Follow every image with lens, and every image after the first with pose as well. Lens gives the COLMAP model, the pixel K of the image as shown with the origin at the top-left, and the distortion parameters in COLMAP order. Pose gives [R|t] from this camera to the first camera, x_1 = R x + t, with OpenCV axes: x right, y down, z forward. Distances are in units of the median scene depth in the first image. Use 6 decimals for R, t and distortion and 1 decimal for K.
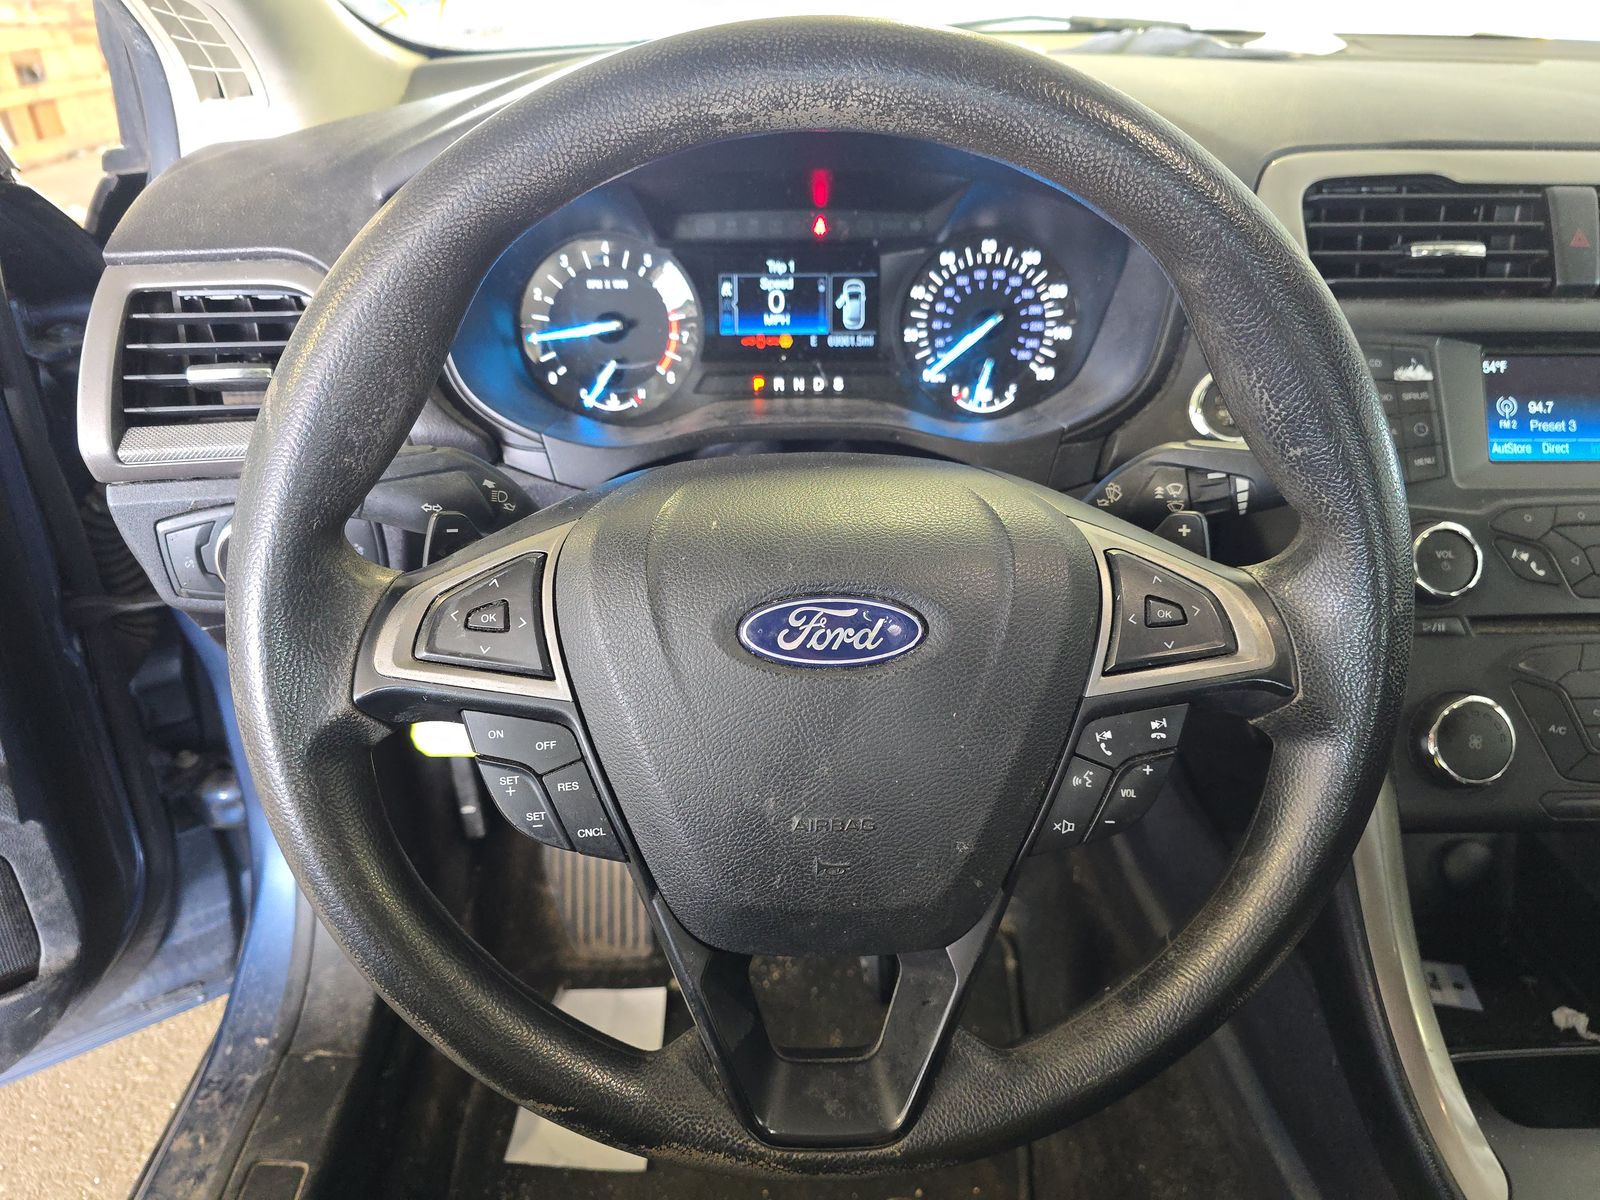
lens RADIAL K [[1063.0, 0, 804.3], [0, 1063.0, 598.4], [0, 0, 1]] dist [0.046996, -0.052774]
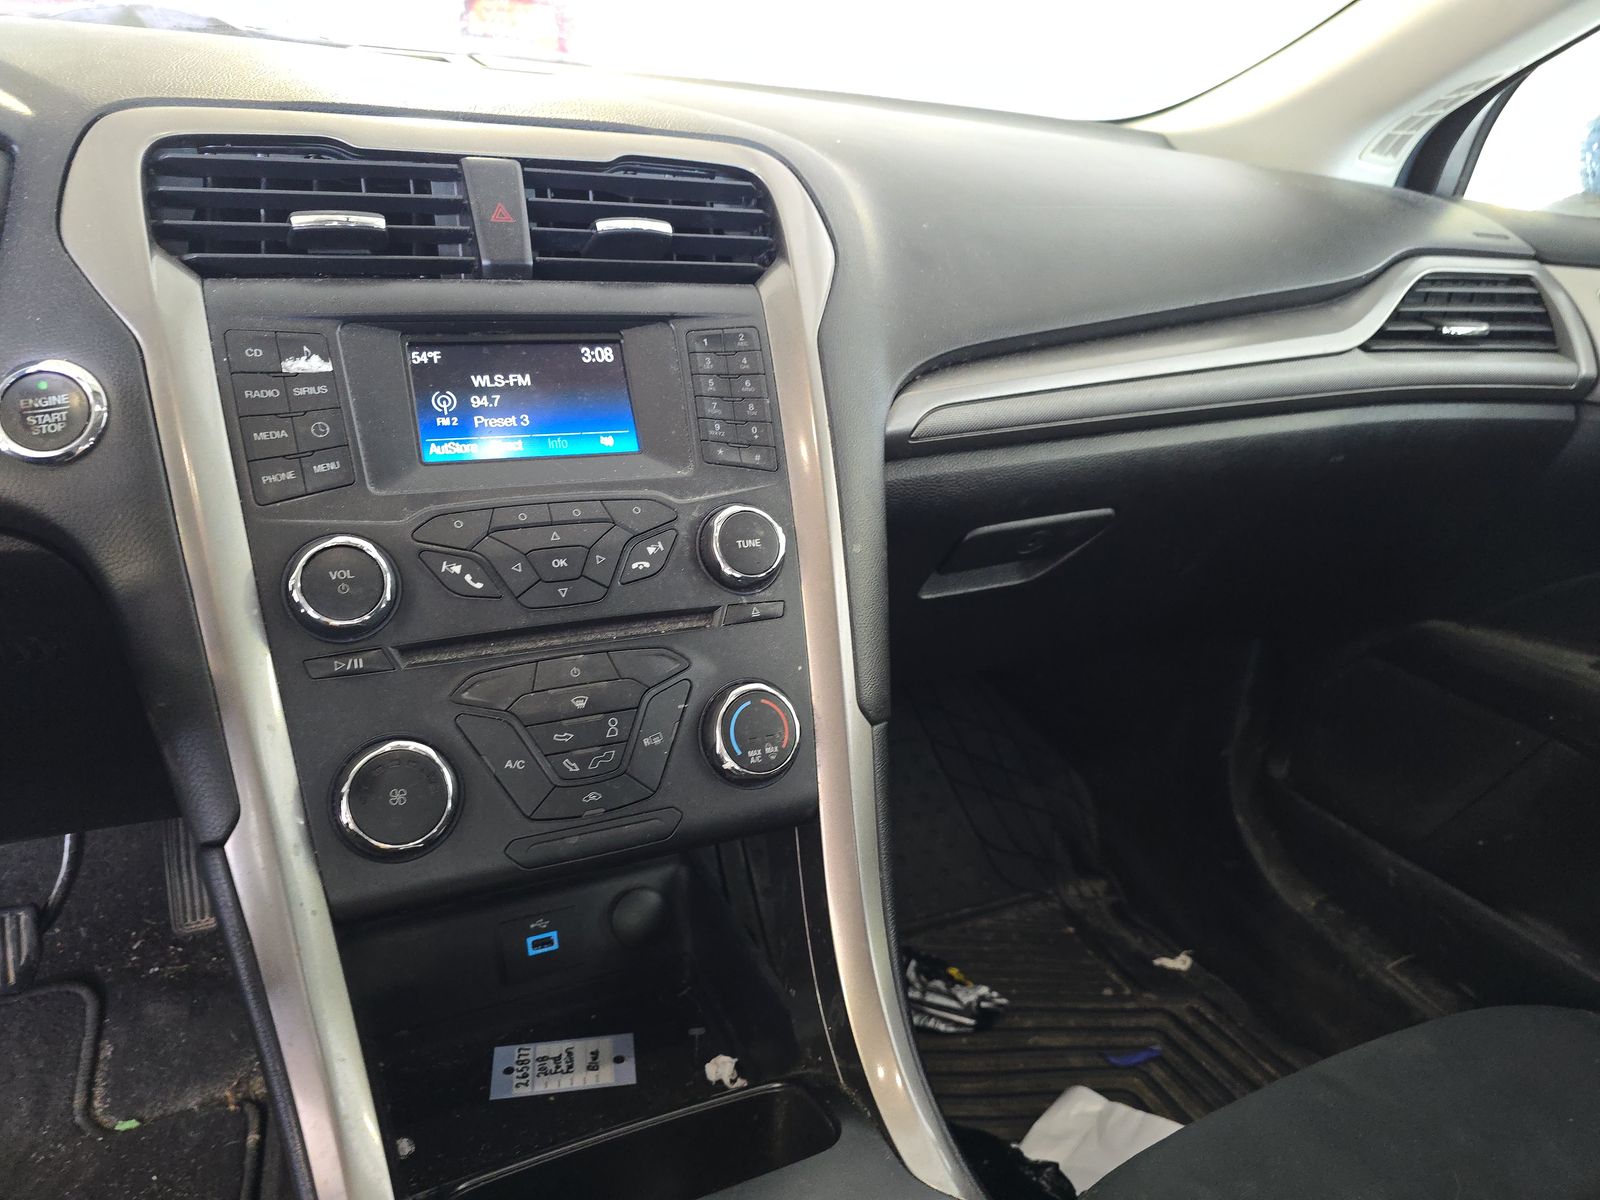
lens RADIAL K [[1063.0, 0, 804.3], [0, 1063.0, 598.4], [0, 0, 1]] dist [0.046996, -0.052774]
pose [[0.916696, -0.107108, 0.384964, 0.574198], [0.137524, 0.989118, -0.052279, 0.064639], [-0.375175, 0.100866, 0.921450, 0.109923]]
